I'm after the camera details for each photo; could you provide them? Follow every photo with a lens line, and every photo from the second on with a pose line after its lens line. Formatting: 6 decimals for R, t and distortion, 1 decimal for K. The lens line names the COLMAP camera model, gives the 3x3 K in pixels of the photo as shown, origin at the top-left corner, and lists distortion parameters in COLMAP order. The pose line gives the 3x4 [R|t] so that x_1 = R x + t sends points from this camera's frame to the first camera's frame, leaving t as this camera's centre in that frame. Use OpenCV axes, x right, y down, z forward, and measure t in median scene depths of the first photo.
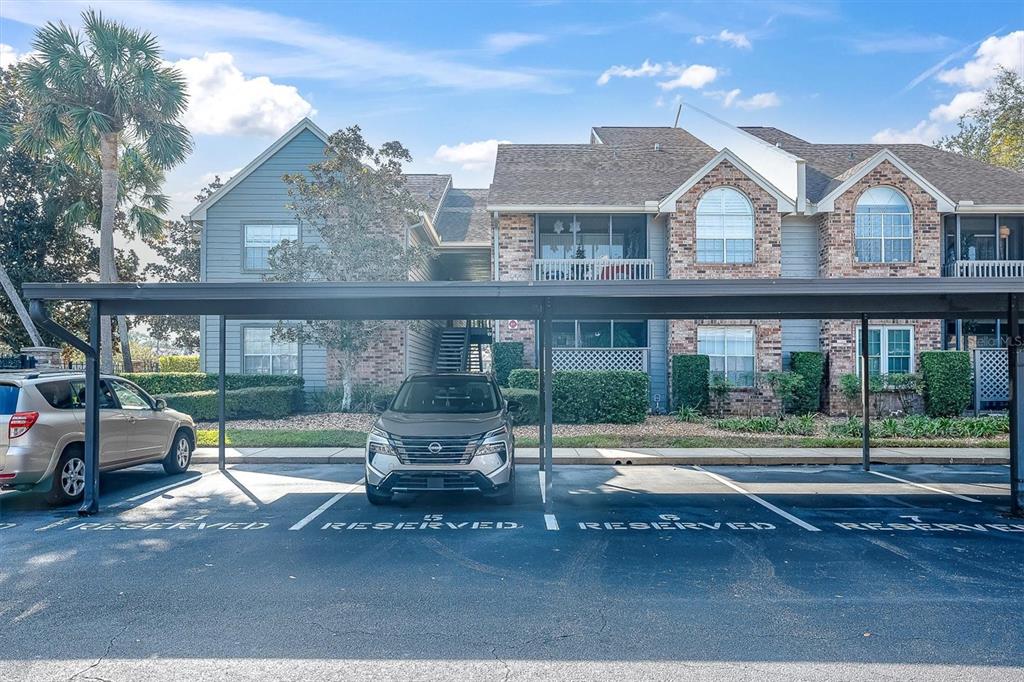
lens RADIAL K [[627.1, 0, 480.5], [0, 627.1, 336.6], [0, 0, 1]] dist [-0.017851, 0.003693]
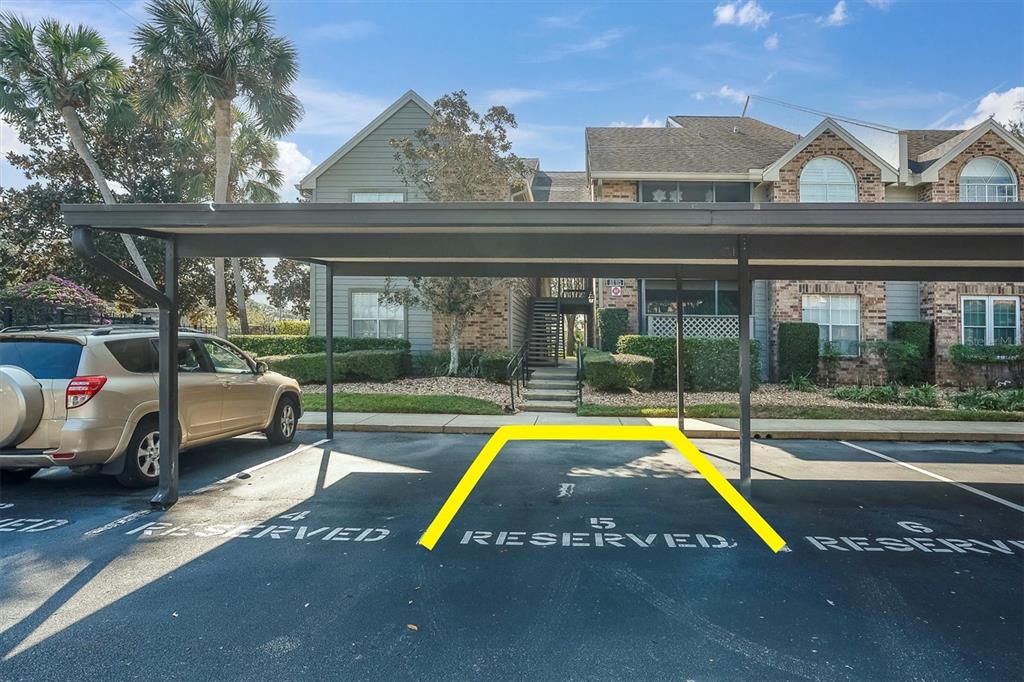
lens RADIAL K [[482.4, 0, 512.0], [0, 482.4, 341.0], [0, 0, 1]] dist [-0.065878, 0.022950]
pose [[0.999256, 0.011036, -0.036944, -0.089447], [-0.009031, 0.998500, 0.054001, 0.021286], [0.037484, -0.053627, 0.997857, 0.232886]]
